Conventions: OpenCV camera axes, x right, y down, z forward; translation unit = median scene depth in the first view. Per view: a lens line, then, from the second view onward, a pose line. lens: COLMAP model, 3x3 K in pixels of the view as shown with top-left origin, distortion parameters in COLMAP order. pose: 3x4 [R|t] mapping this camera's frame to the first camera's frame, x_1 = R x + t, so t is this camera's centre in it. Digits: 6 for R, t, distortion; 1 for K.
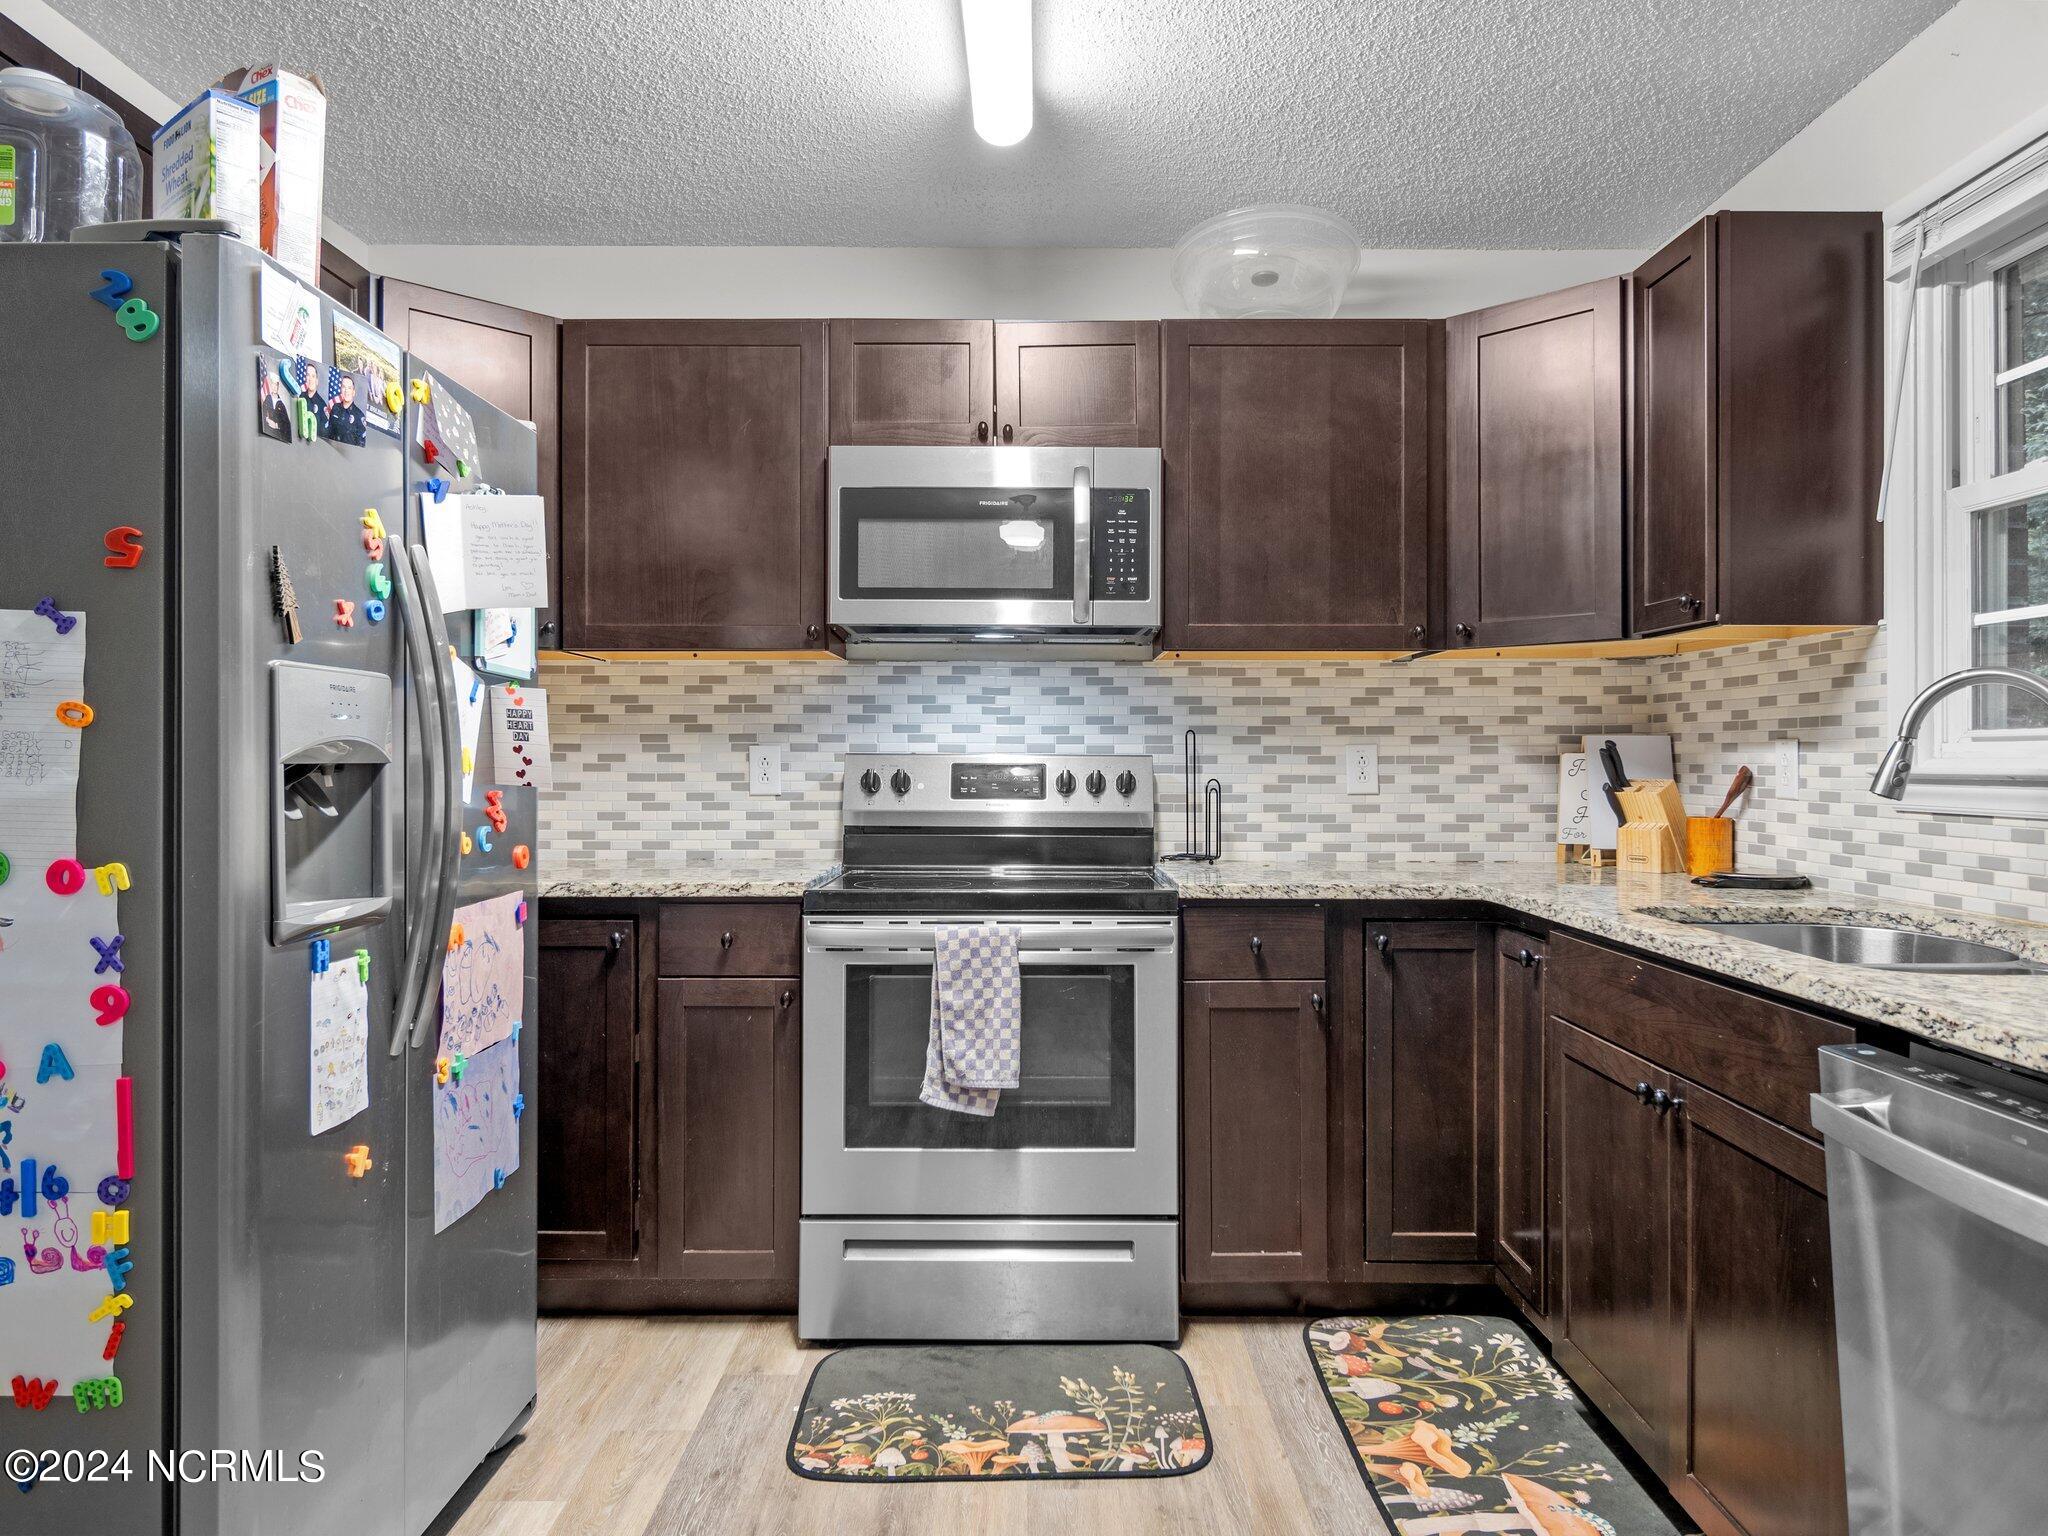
lens RADIAL K [[1343.8, 0, 1031.8], [0, 1343.8, 747.2], [0, 0, 1]] dist [0.002373, -0.001414]
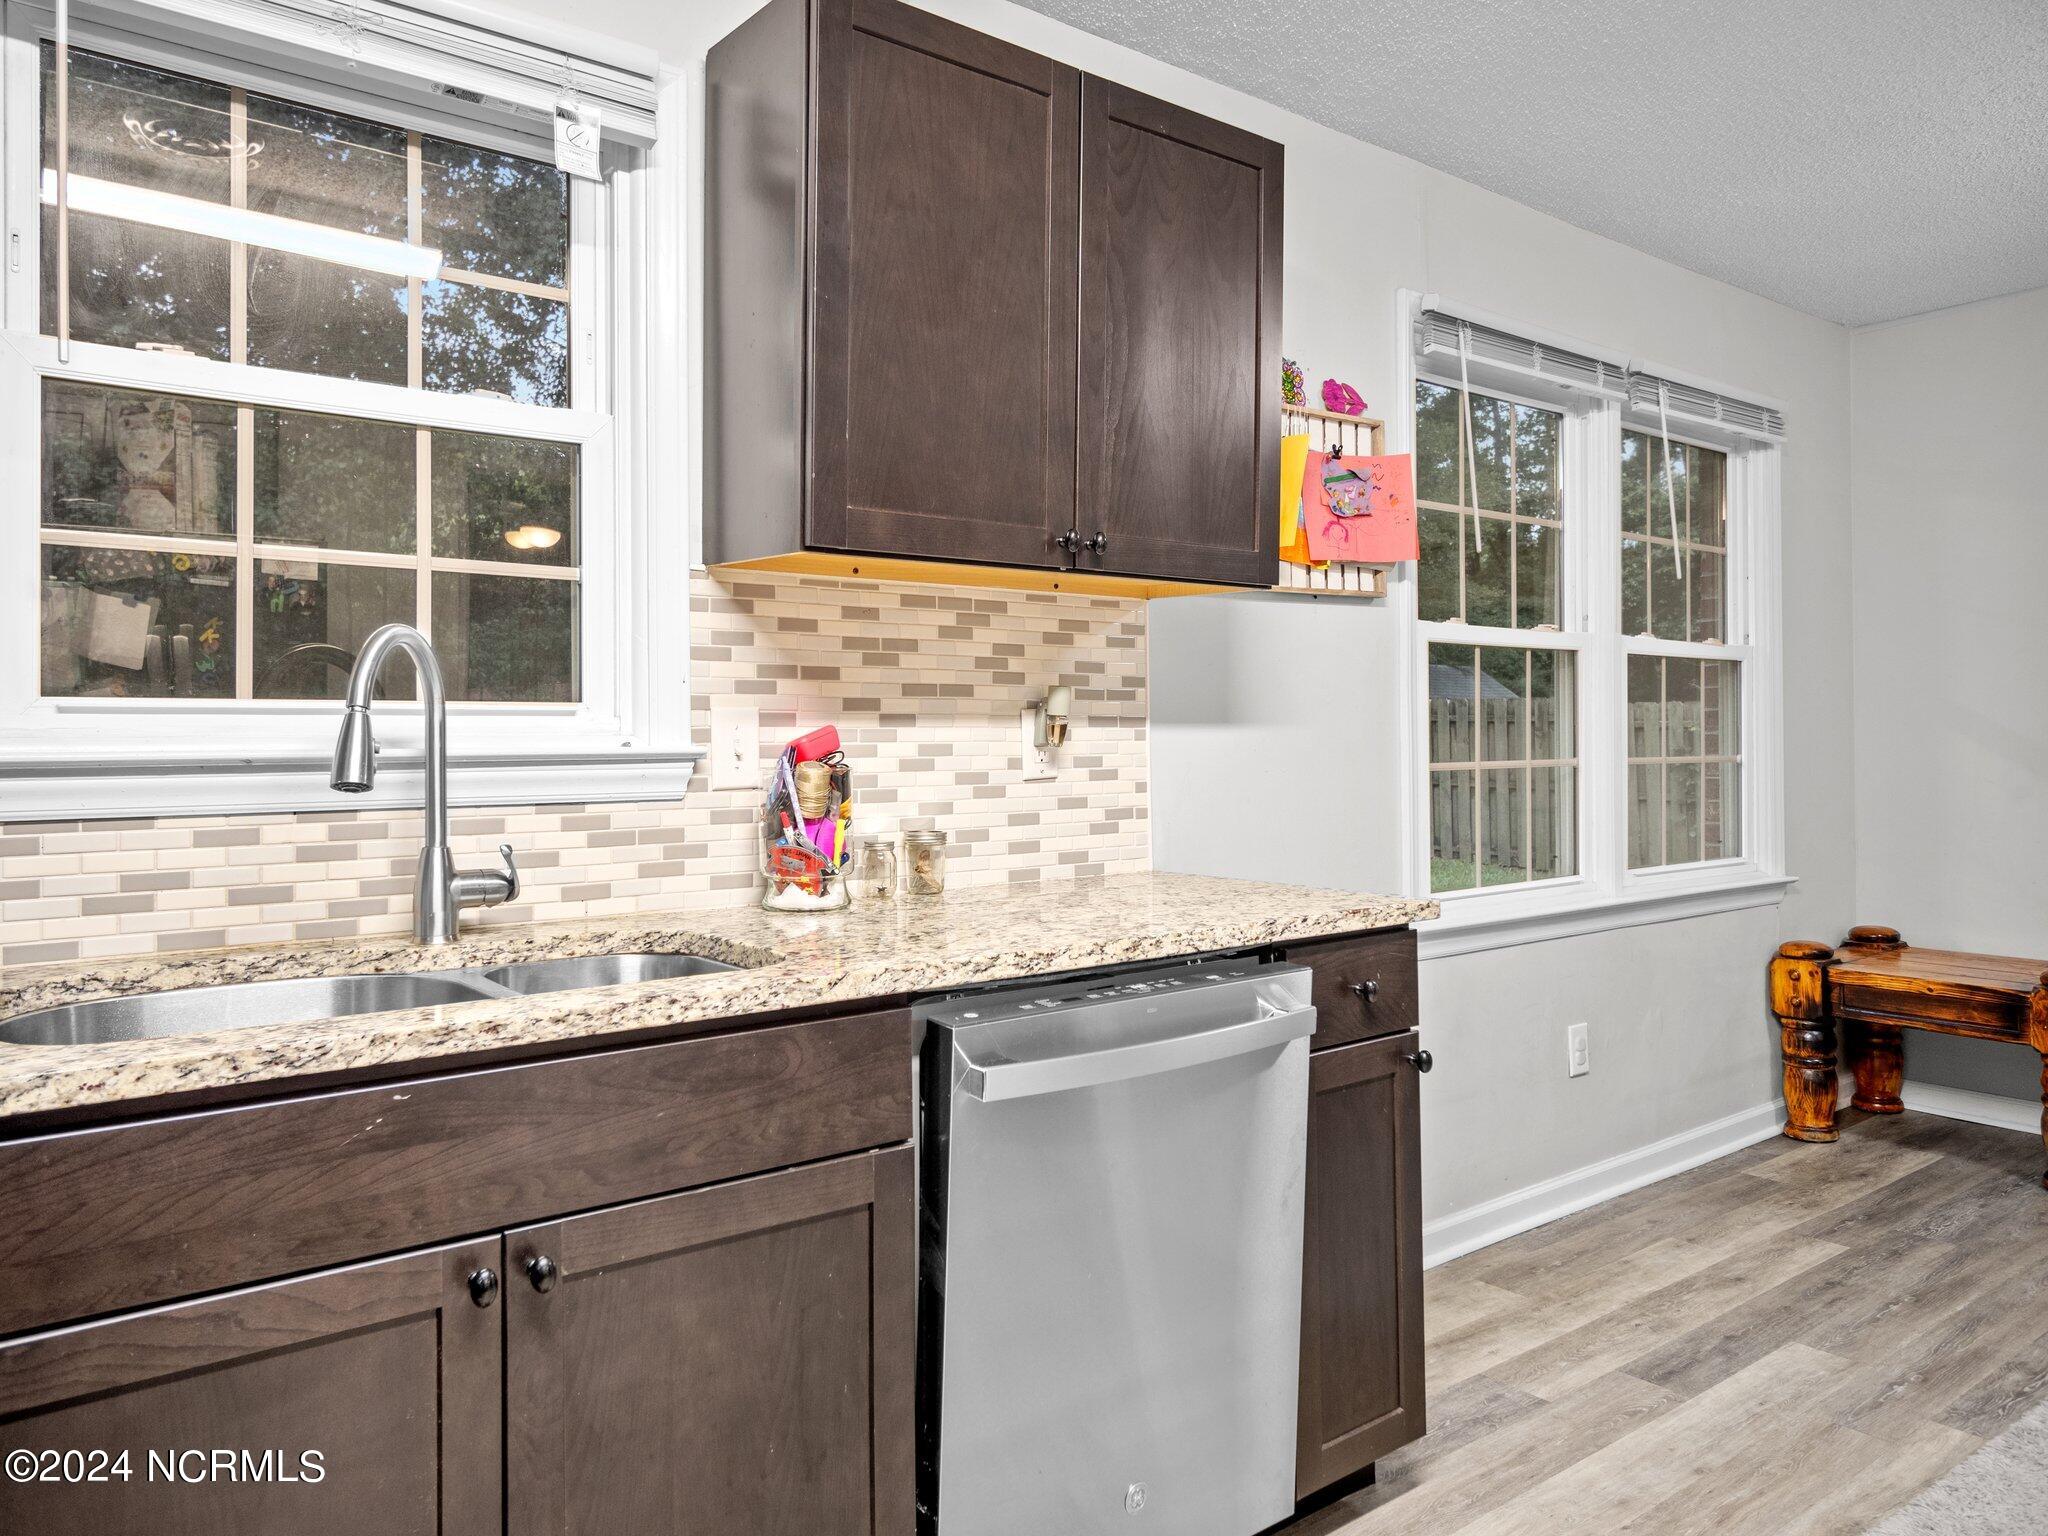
lens RADIAL K [[1435.8, 0, 1023.7], [0, 1435.8, 724.3], [0, 0, 1]] dist [0.005707, -0.003633]
pose [[-0.615291, 0.009002, 0.788249, -0.151959], [-0.001786, 0.999916, -0.012813, 0.008081], [-0.788298, -0.009292, -0.615223, 0.879931]]
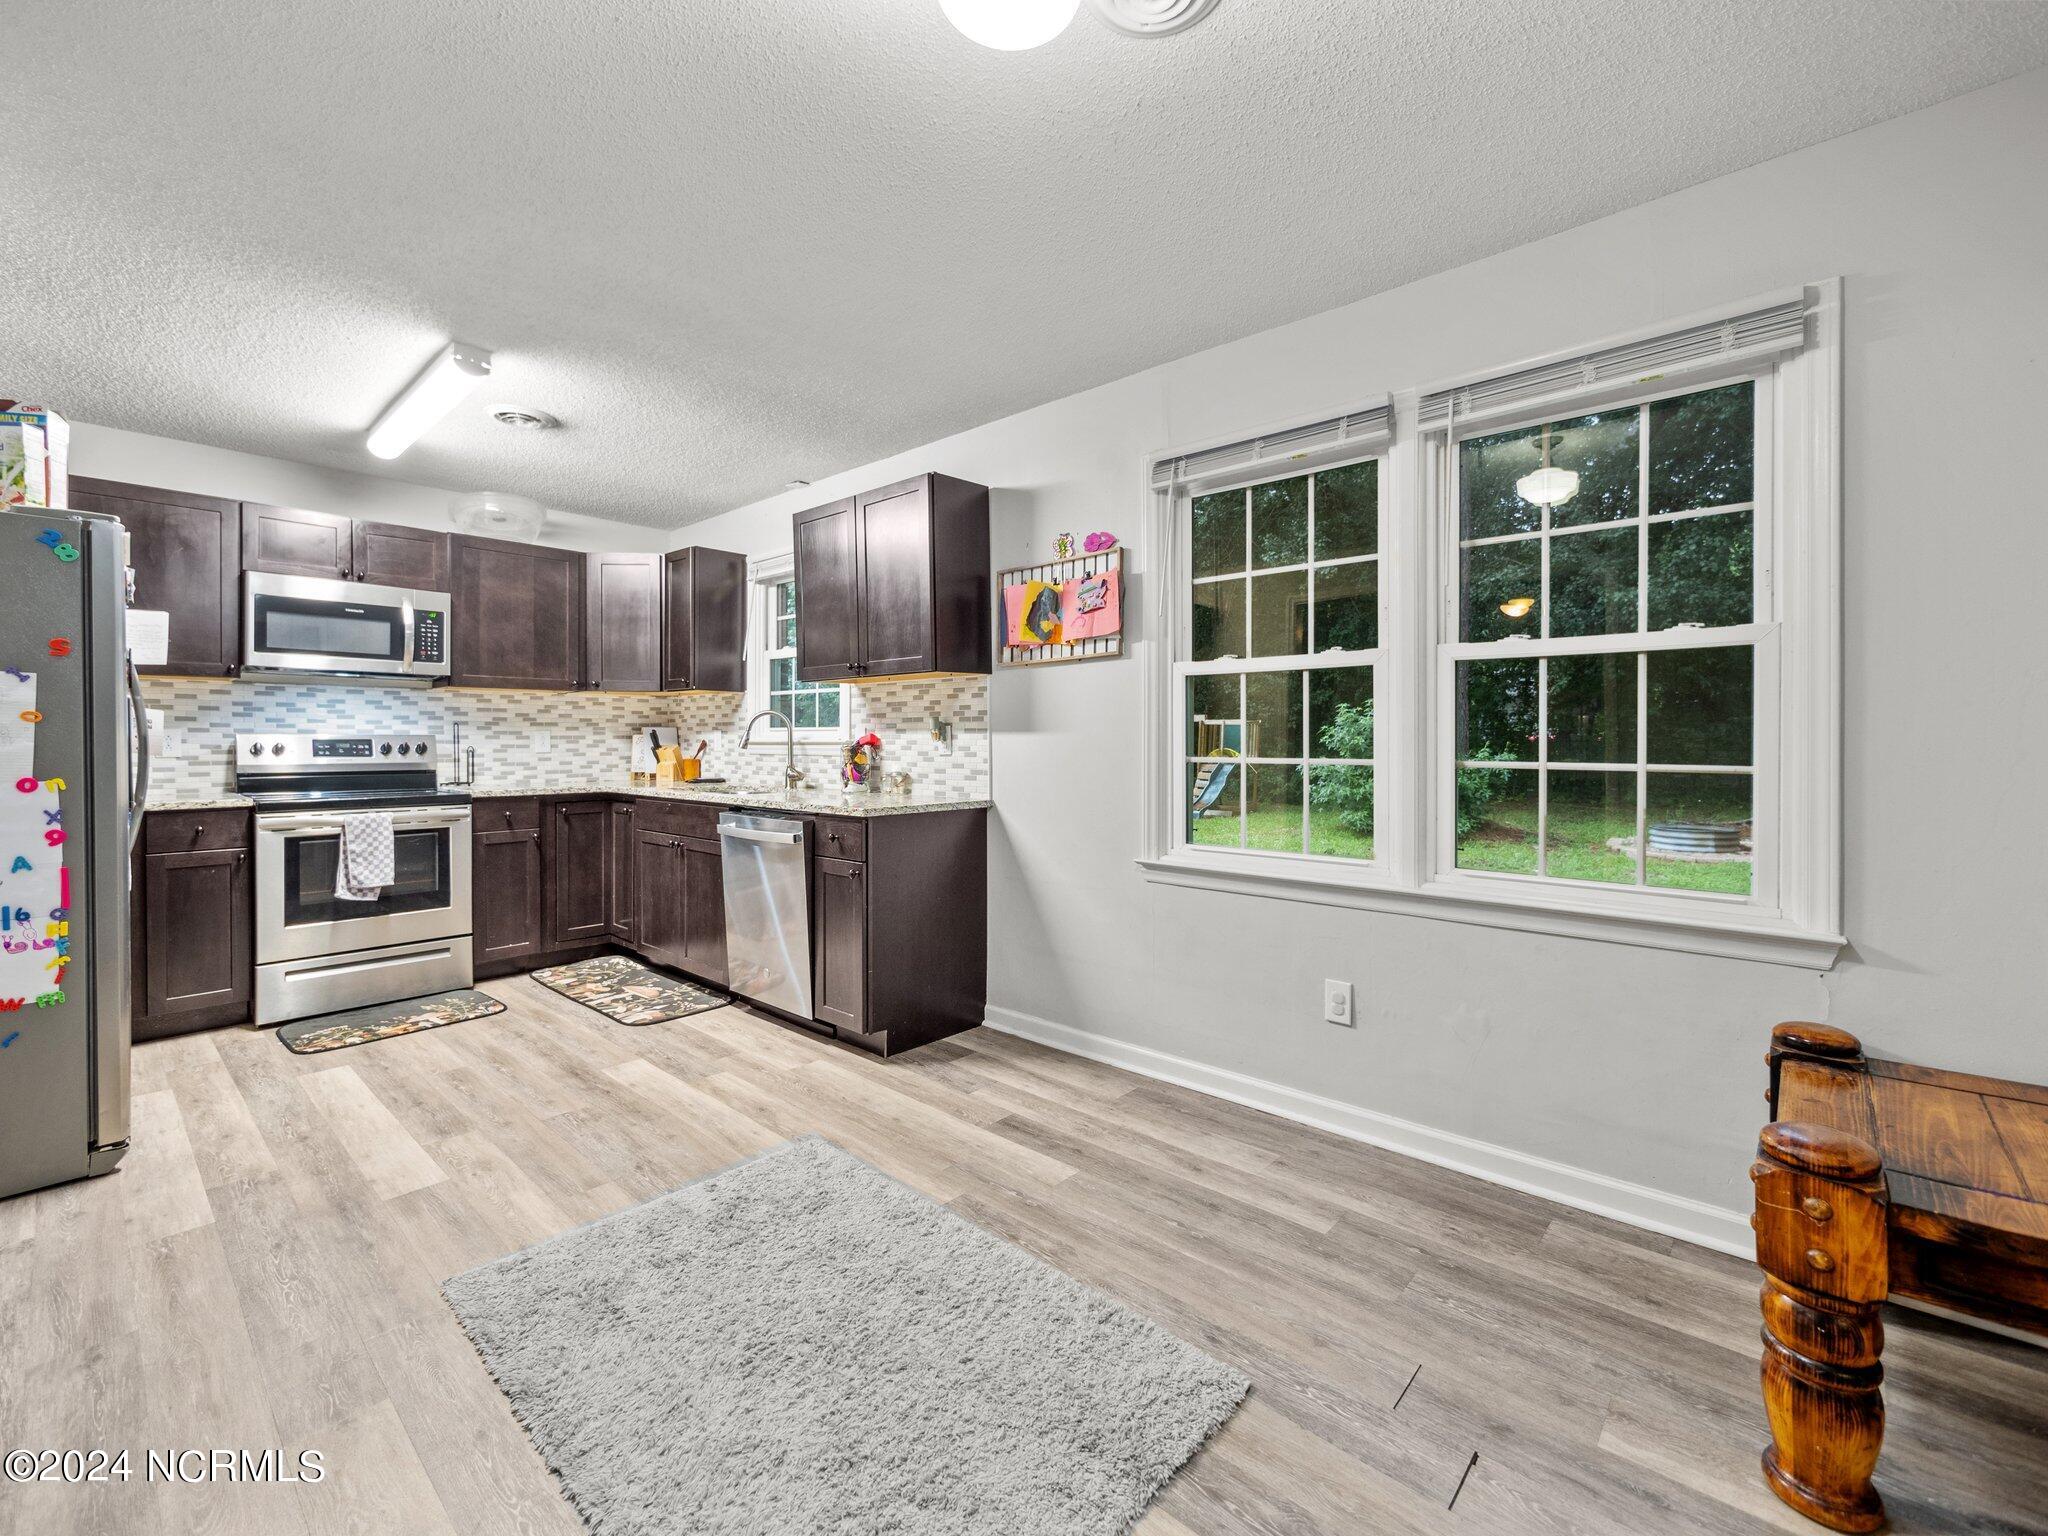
lens RADIAL K [[868.3, 0, 1028.0], [0, 868.3, 743.4], [0, 0, 1]] dist [-0.002009, -0.000579]
pose [[0.669438, -0.004277, 0.742856, -0.351908], [-0.006528, 0.999911, 0.011639, -0.003234], [-0.742839, -0.012641, 0.669350, -0.695629]]
